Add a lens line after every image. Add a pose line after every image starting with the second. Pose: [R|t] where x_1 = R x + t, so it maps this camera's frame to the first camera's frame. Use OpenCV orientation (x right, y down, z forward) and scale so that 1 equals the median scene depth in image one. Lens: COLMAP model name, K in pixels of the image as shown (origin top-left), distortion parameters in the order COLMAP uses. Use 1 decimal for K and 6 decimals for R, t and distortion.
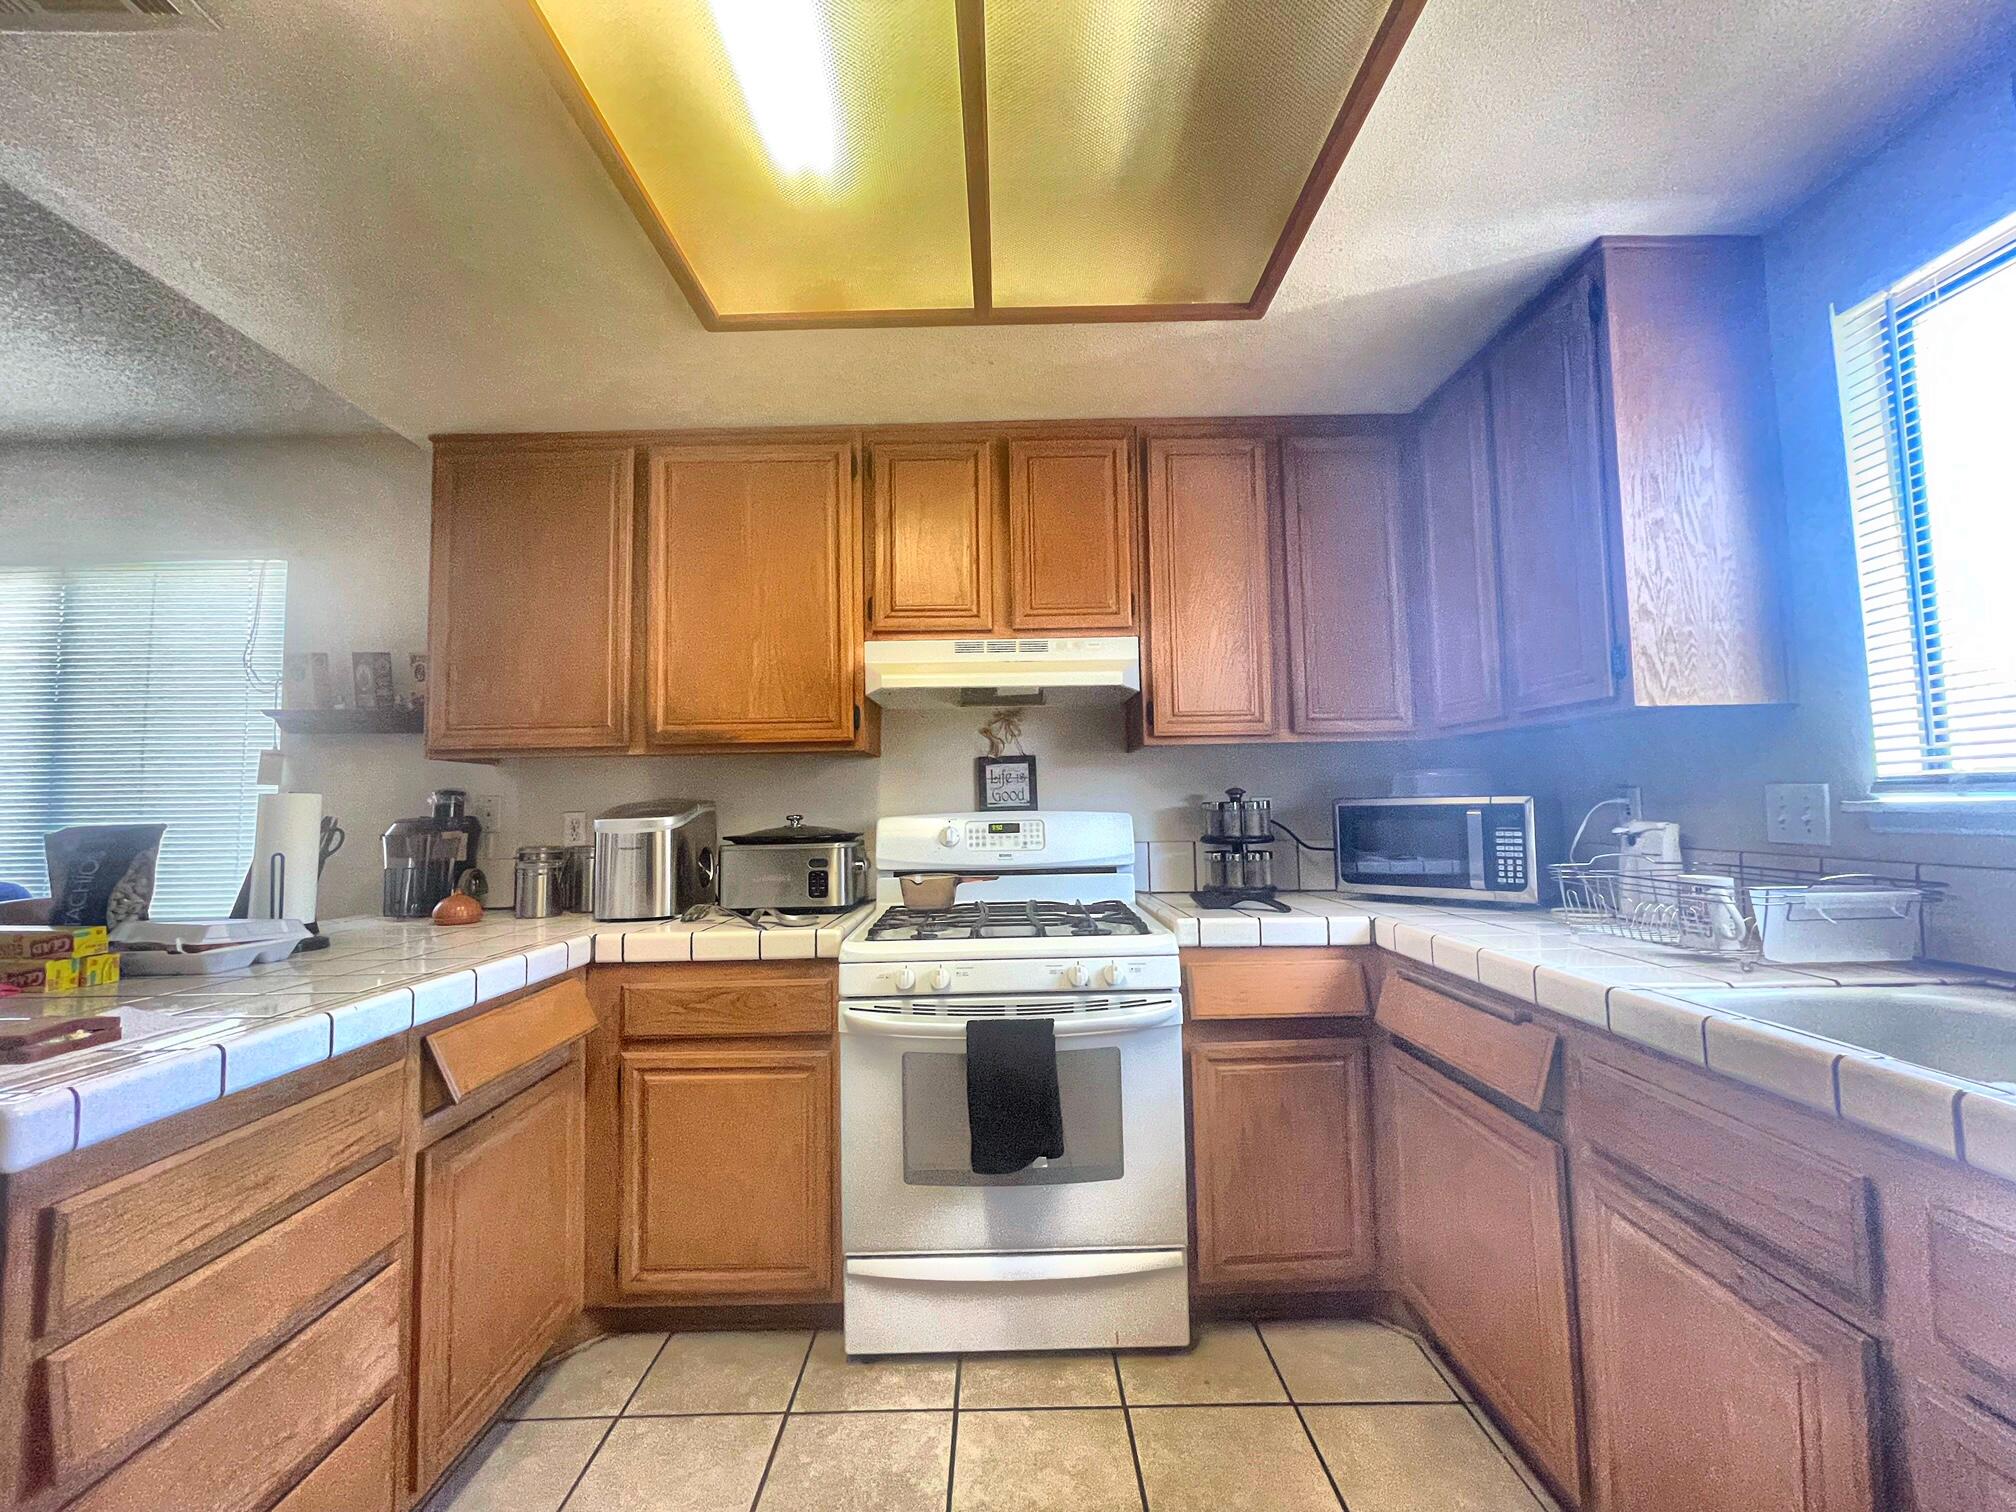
lens RADIAL K [[814.1, 0, 1000.5], [0, 814.1, 753.9], [0, 0, 1]] dist [-0.002907, 0.001262]
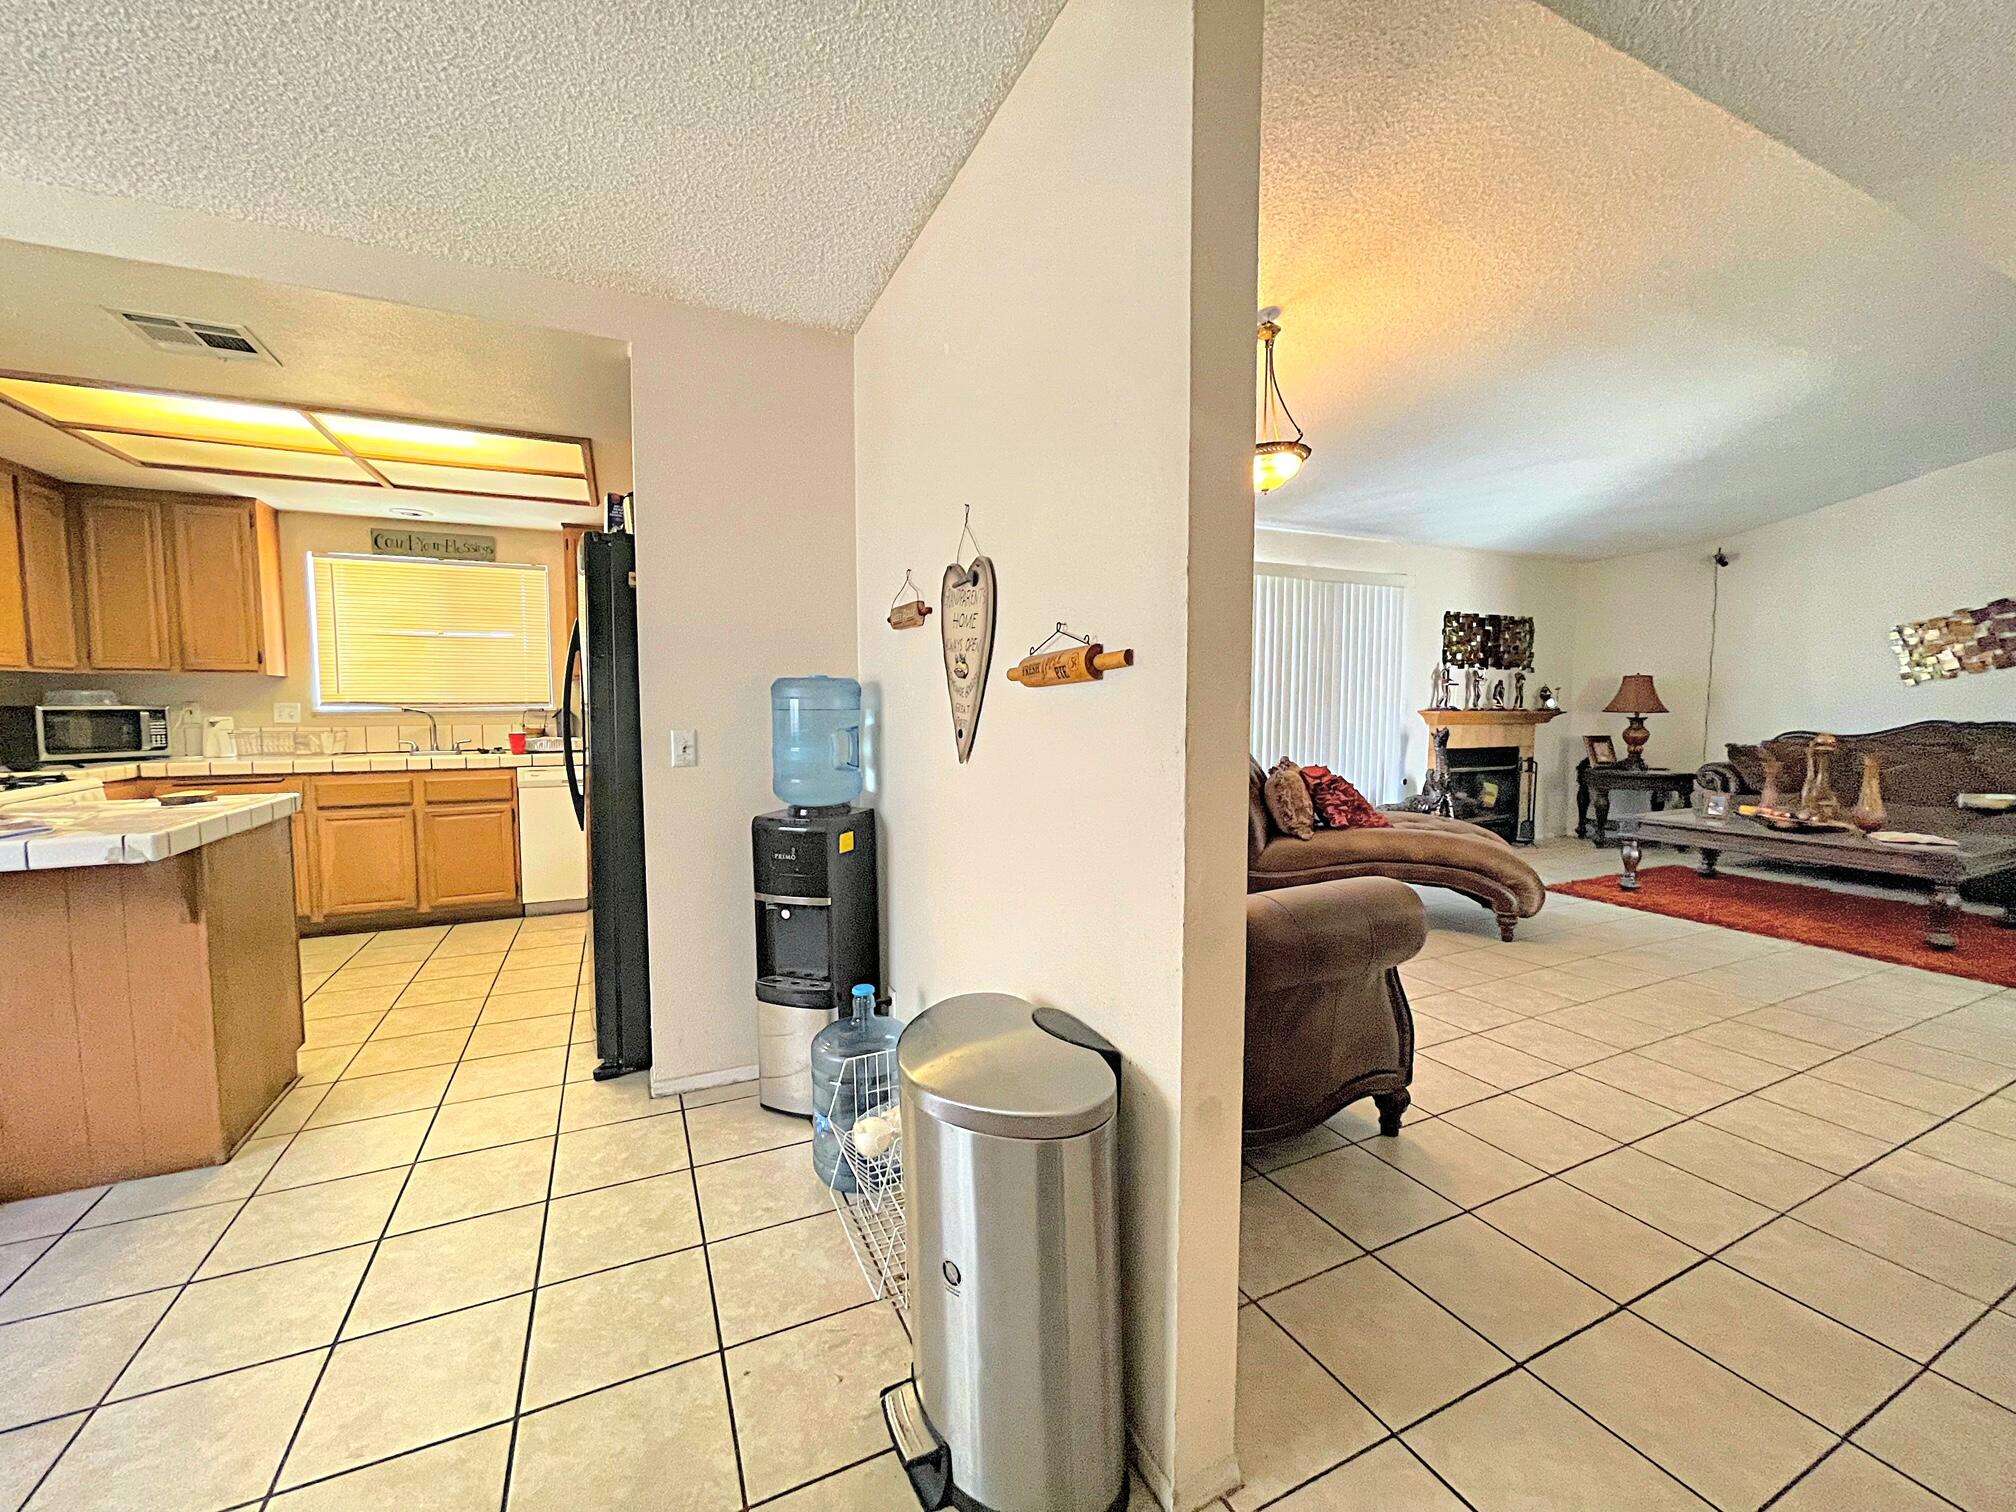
lens RADIAL K [[814.1, 0, 1006.1], [0, 814.1, 756.2], [0, 0, 1]] dist [-0.002907, 0.001262]
pose [[-0.431341, -0.045859, 0.901023, -2.285957], [-0.054201, 0.998221, 0.024859, 0.010929], [-0.900559, -0.038113, -0.433059, -0.080755]]
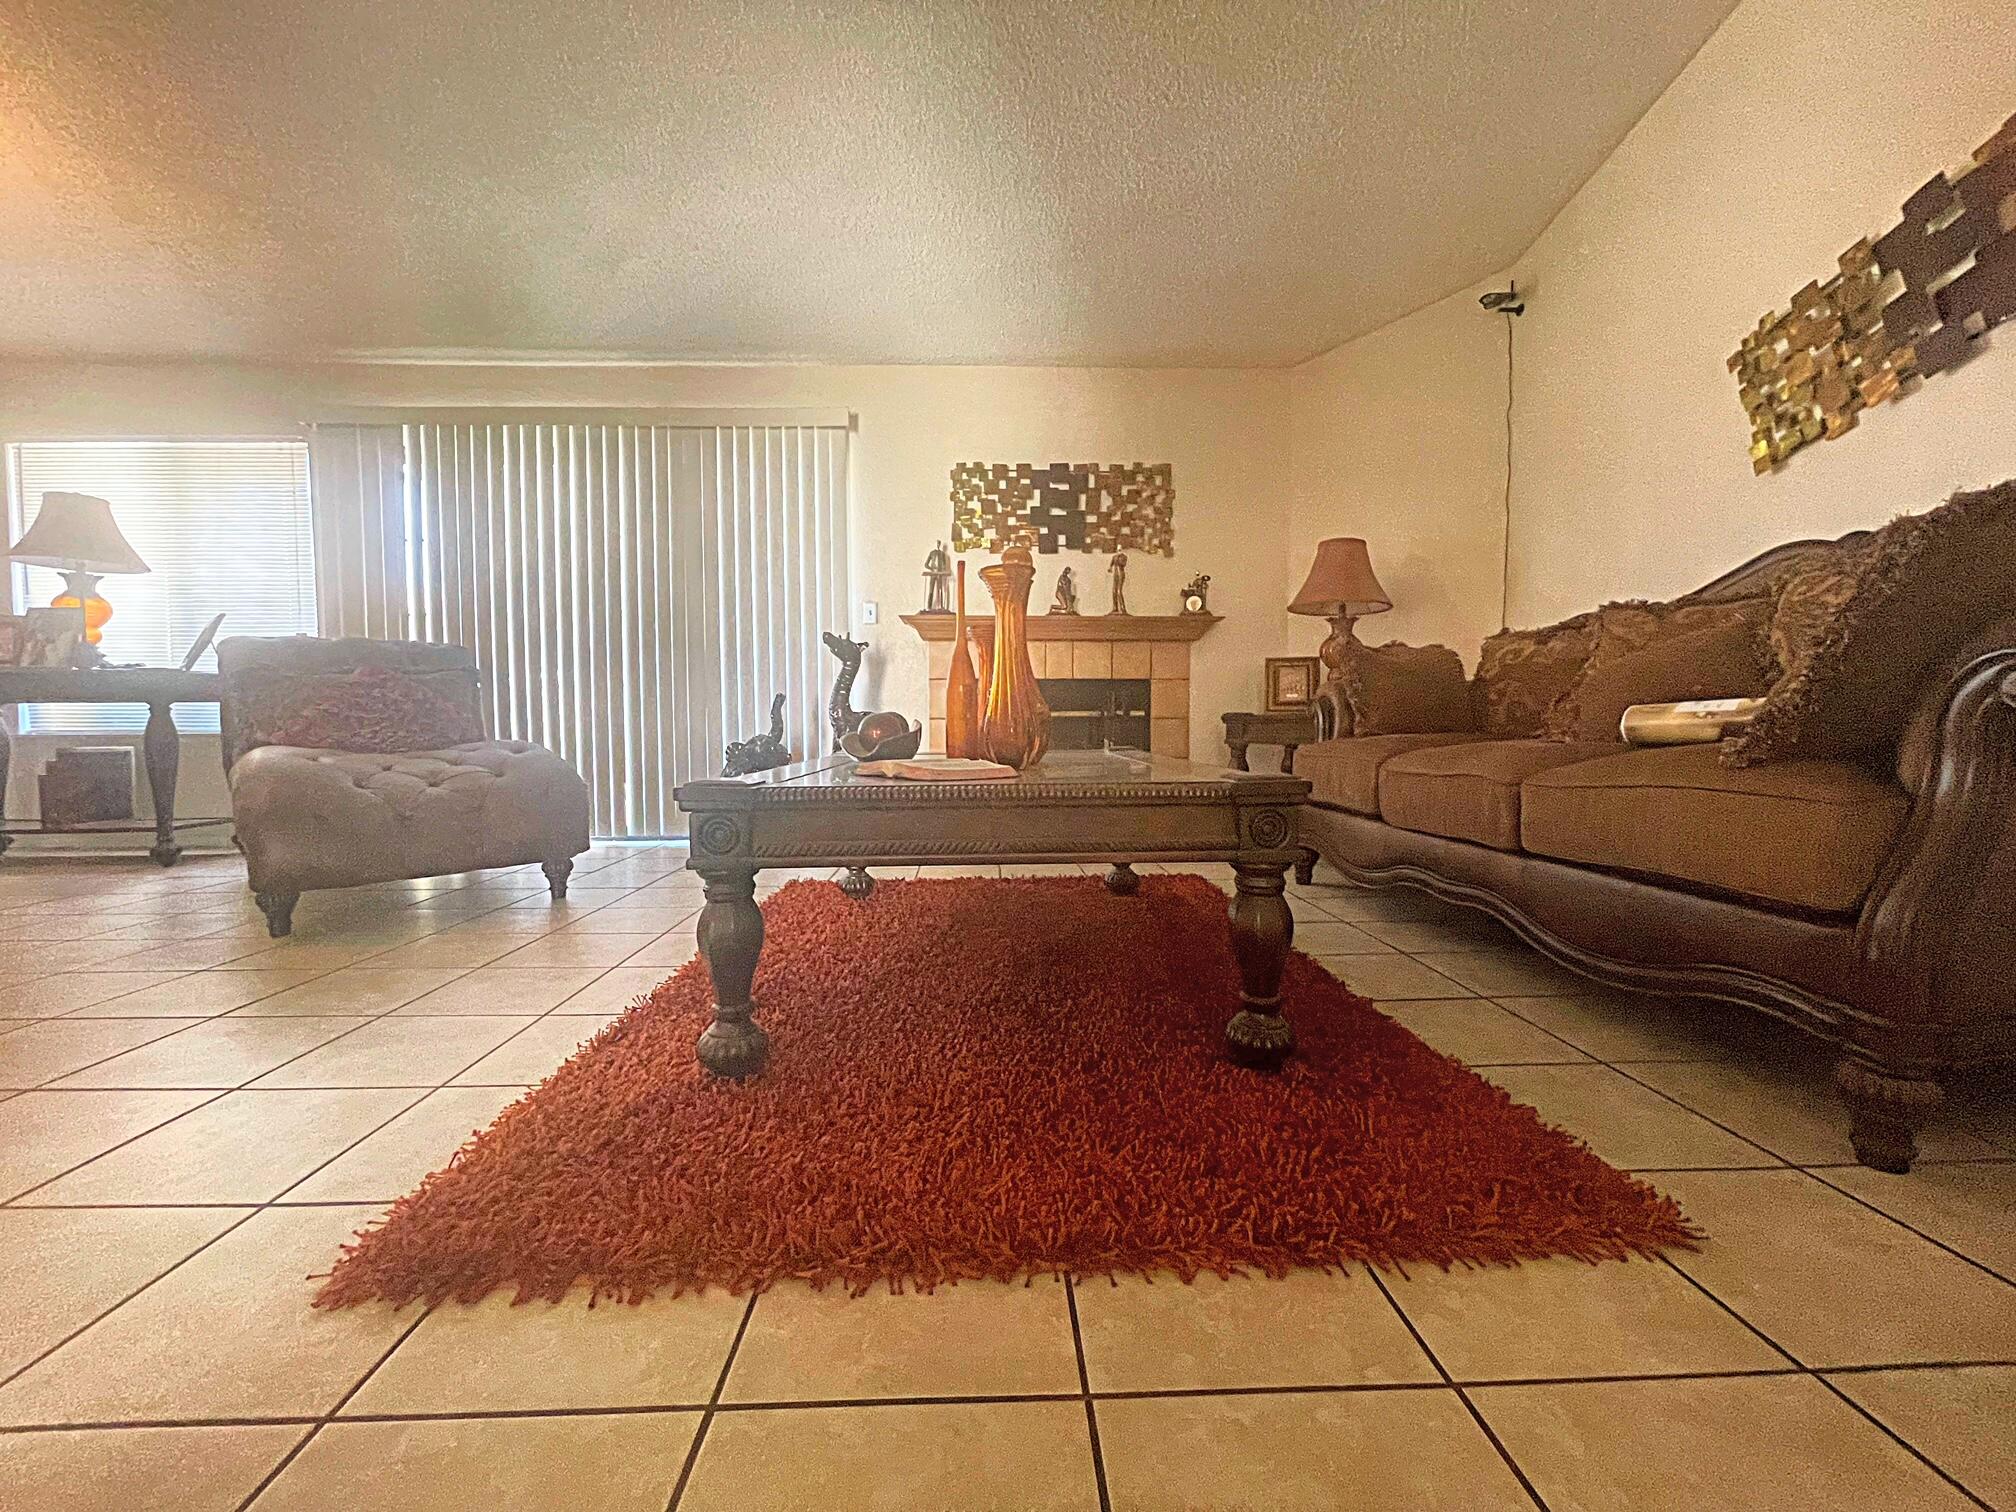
lens RADIAL K [[814.1, 0, 1005.3], [0, 814.1, 754.3], [0, 0, 1]] dist [-0.002907, 0.001262]
pose [[-0.037133, -0.024128, 0.999019, -2.194101], [-0.061191, 0.997887, 0.021826, 0.116259], [-0.997435, -0.060321, -0.038531, -3.352783]]
